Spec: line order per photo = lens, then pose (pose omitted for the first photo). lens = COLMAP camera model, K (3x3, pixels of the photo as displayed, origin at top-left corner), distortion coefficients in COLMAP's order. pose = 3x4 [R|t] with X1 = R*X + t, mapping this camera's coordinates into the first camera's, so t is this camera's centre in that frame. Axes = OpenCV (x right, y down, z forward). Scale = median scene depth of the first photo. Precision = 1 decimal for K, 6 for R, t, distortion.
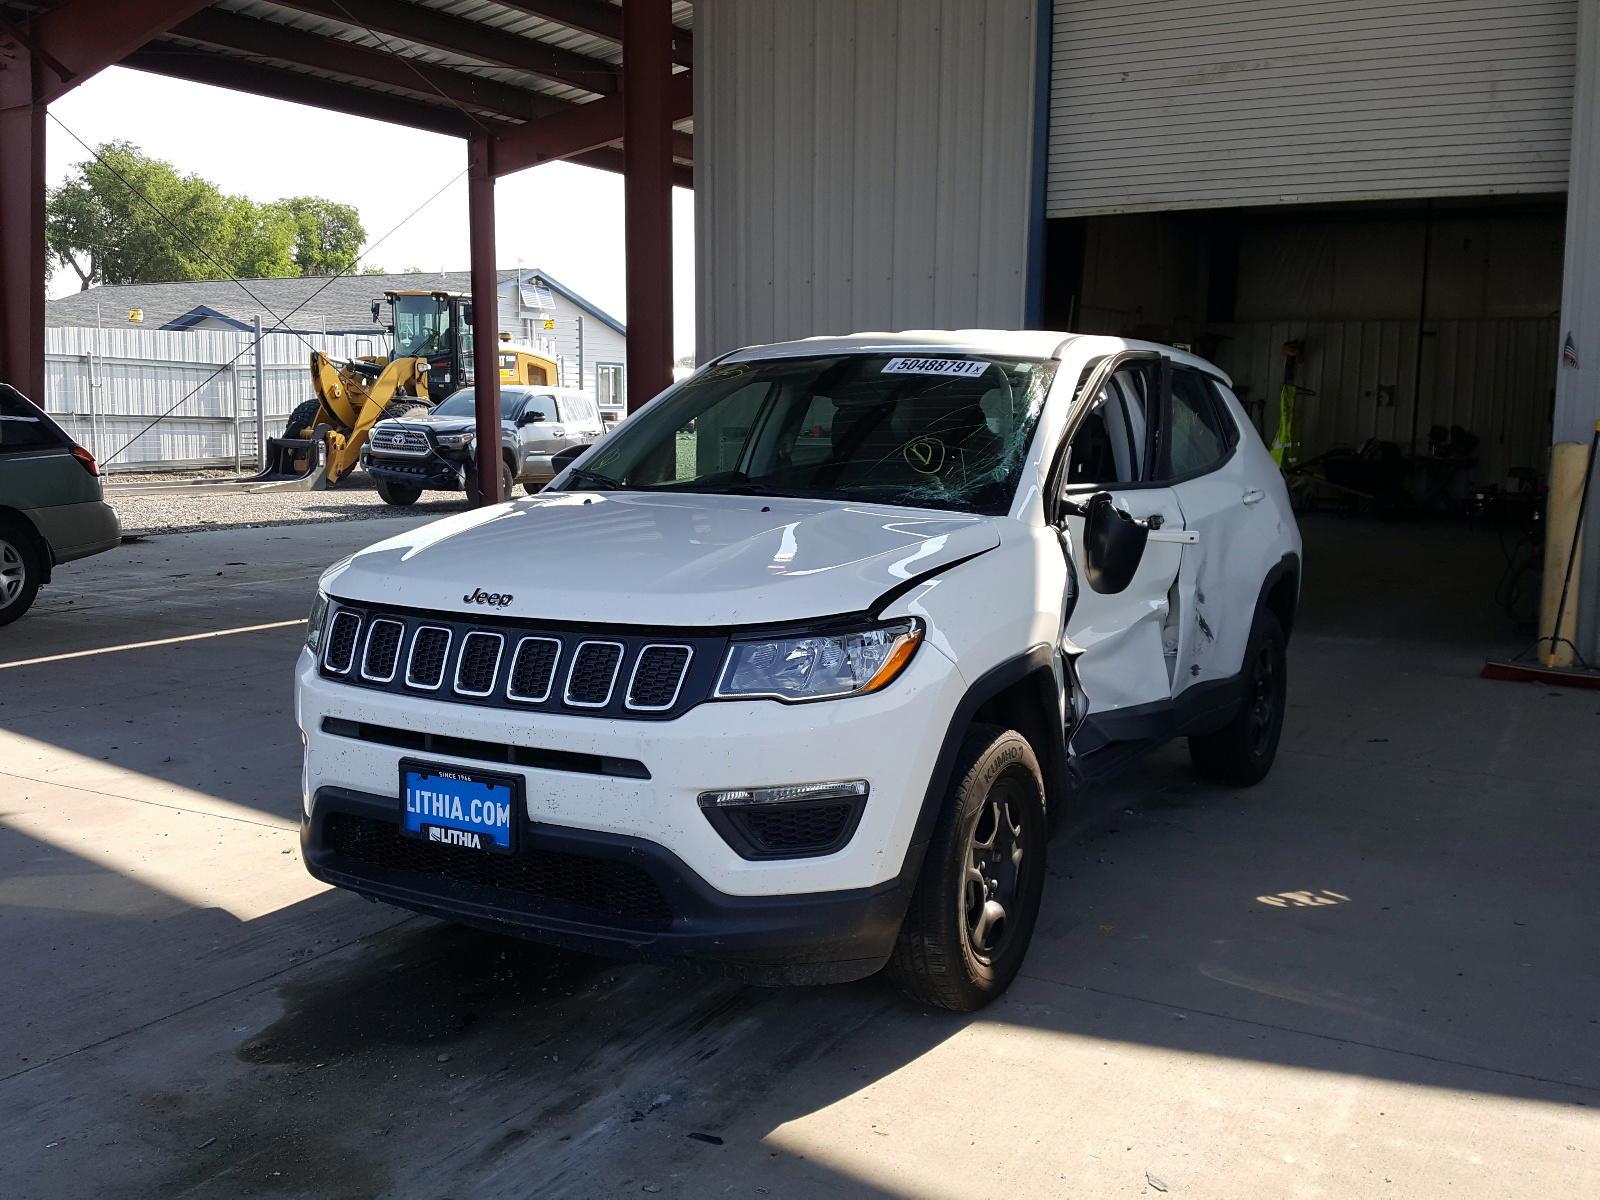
lens RADIAL K [[1625.6, 0, 712.7], [0, 1625.6, 592.3], [0, 0, 1]] dist [0.163282, -0.402845]
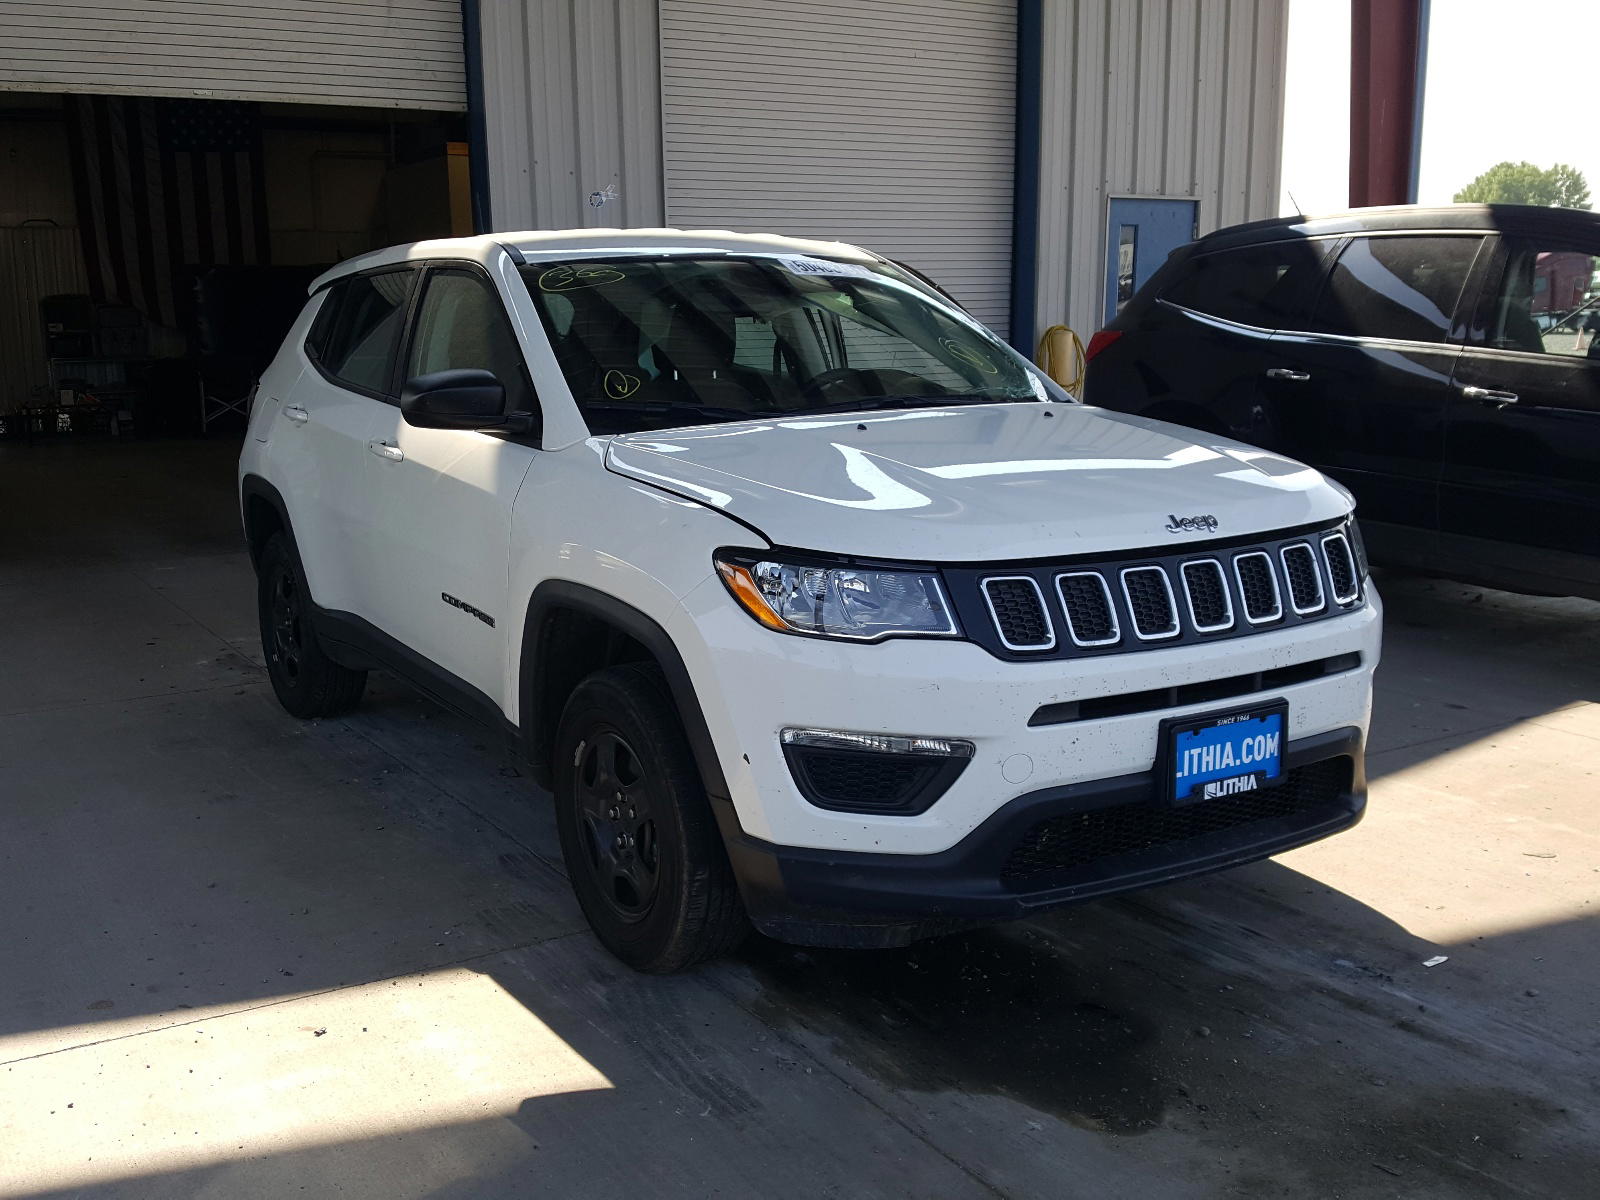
lens RADIAL K [[1644.6, 0, 800.0], [0, 1644.6, 600.0], [0, 0, 1]] dist [0.187656, -0.454315]
pose [[0.450732, -0.170422, 0.876240, -0.302431], [0.122700, 0.984117, 0.128287, -0.028909], [-0.884186, 0.049692, 0.464484, 0.220581]]
